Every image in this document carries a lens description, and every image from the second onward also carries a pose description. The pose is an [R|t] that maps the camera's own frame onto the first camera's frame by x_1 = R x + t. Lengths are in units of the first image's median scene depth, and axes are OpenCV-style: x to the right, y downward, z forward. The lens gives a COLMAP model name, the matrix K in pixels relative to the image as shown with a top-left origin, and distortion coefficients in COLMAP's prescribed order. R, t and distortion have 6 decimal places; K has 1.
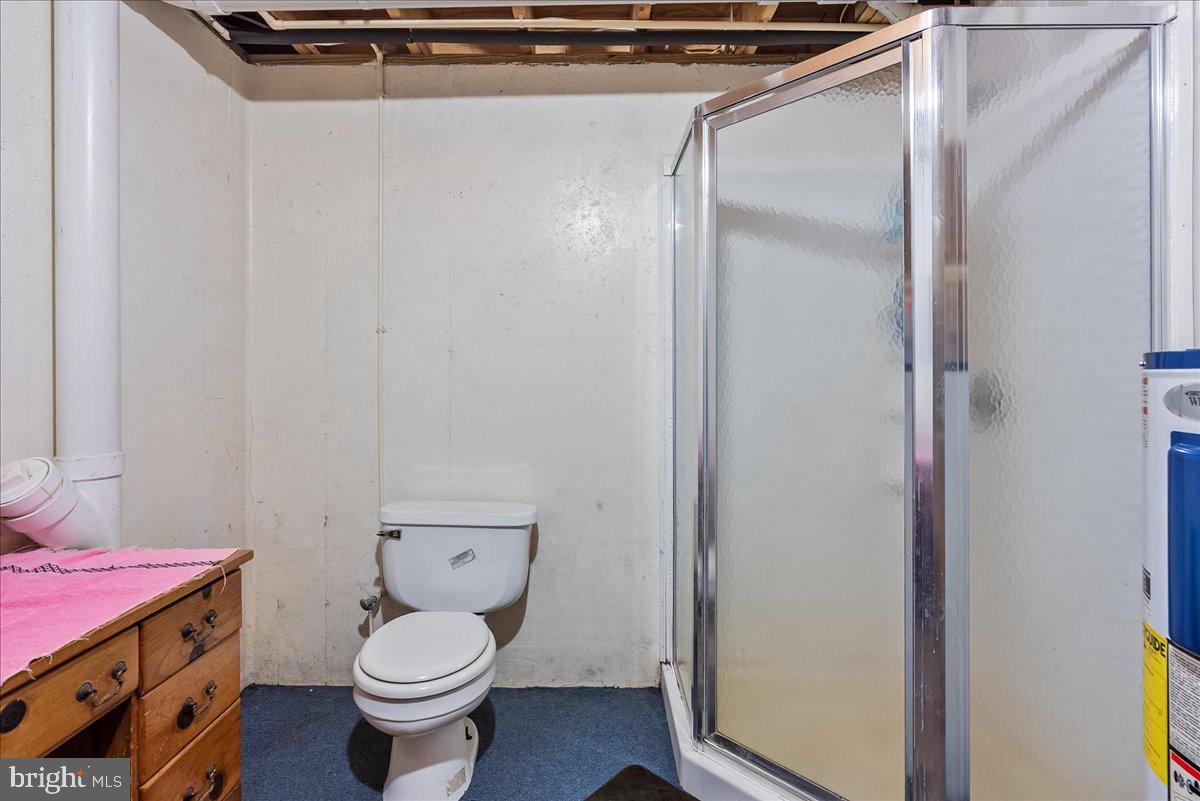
lens RADIAL K [[569.8, 0, 597.1], [0, 569.8, 372.5], [0, 0, 1]] dist [-0.000658, 0.000132]
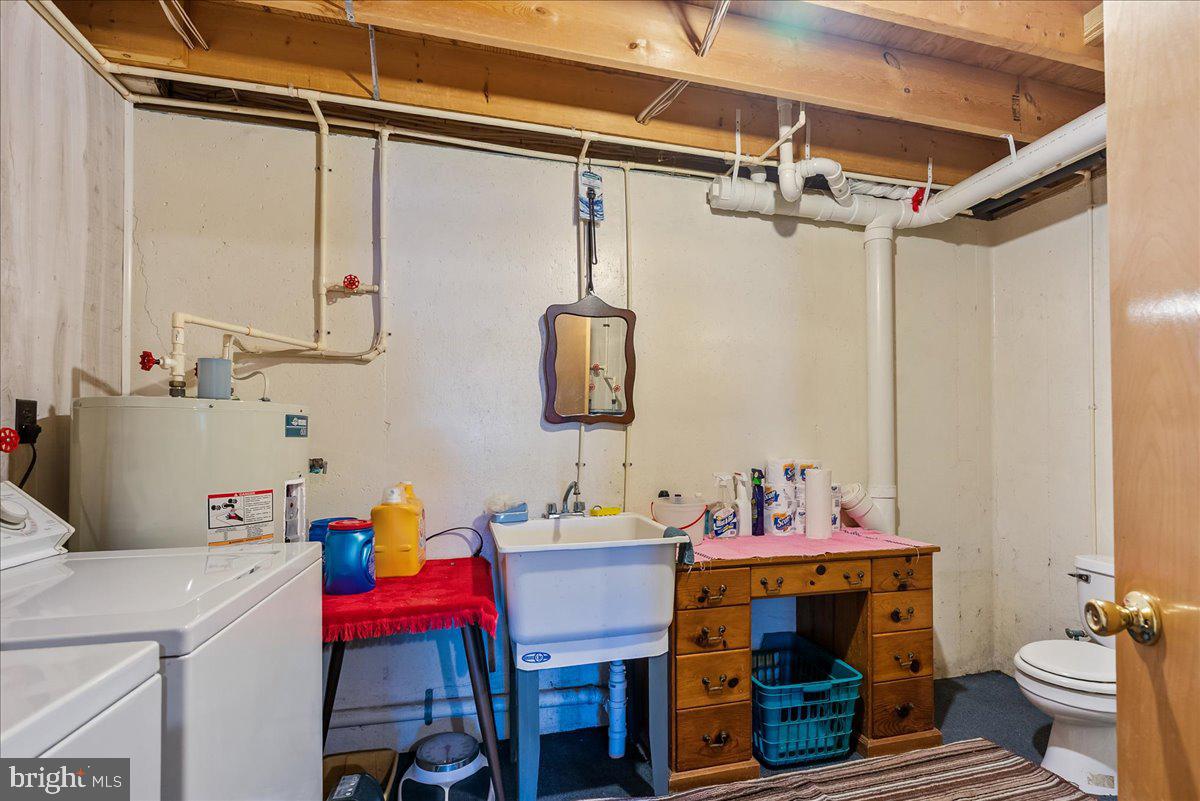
lens RADIAL K [[569.8, 0, 629.8], [0, 569.8, 437.1], [0, 0, 1]] dist [-0.000658, 0.000132]
pose [[0.259827, -0.005868, -0.965637, 0.854499], [-0.000791, 0.999980, -0.006290, -0.007345], [0.965655, 0.002398, 0.259818, -0.367934]]
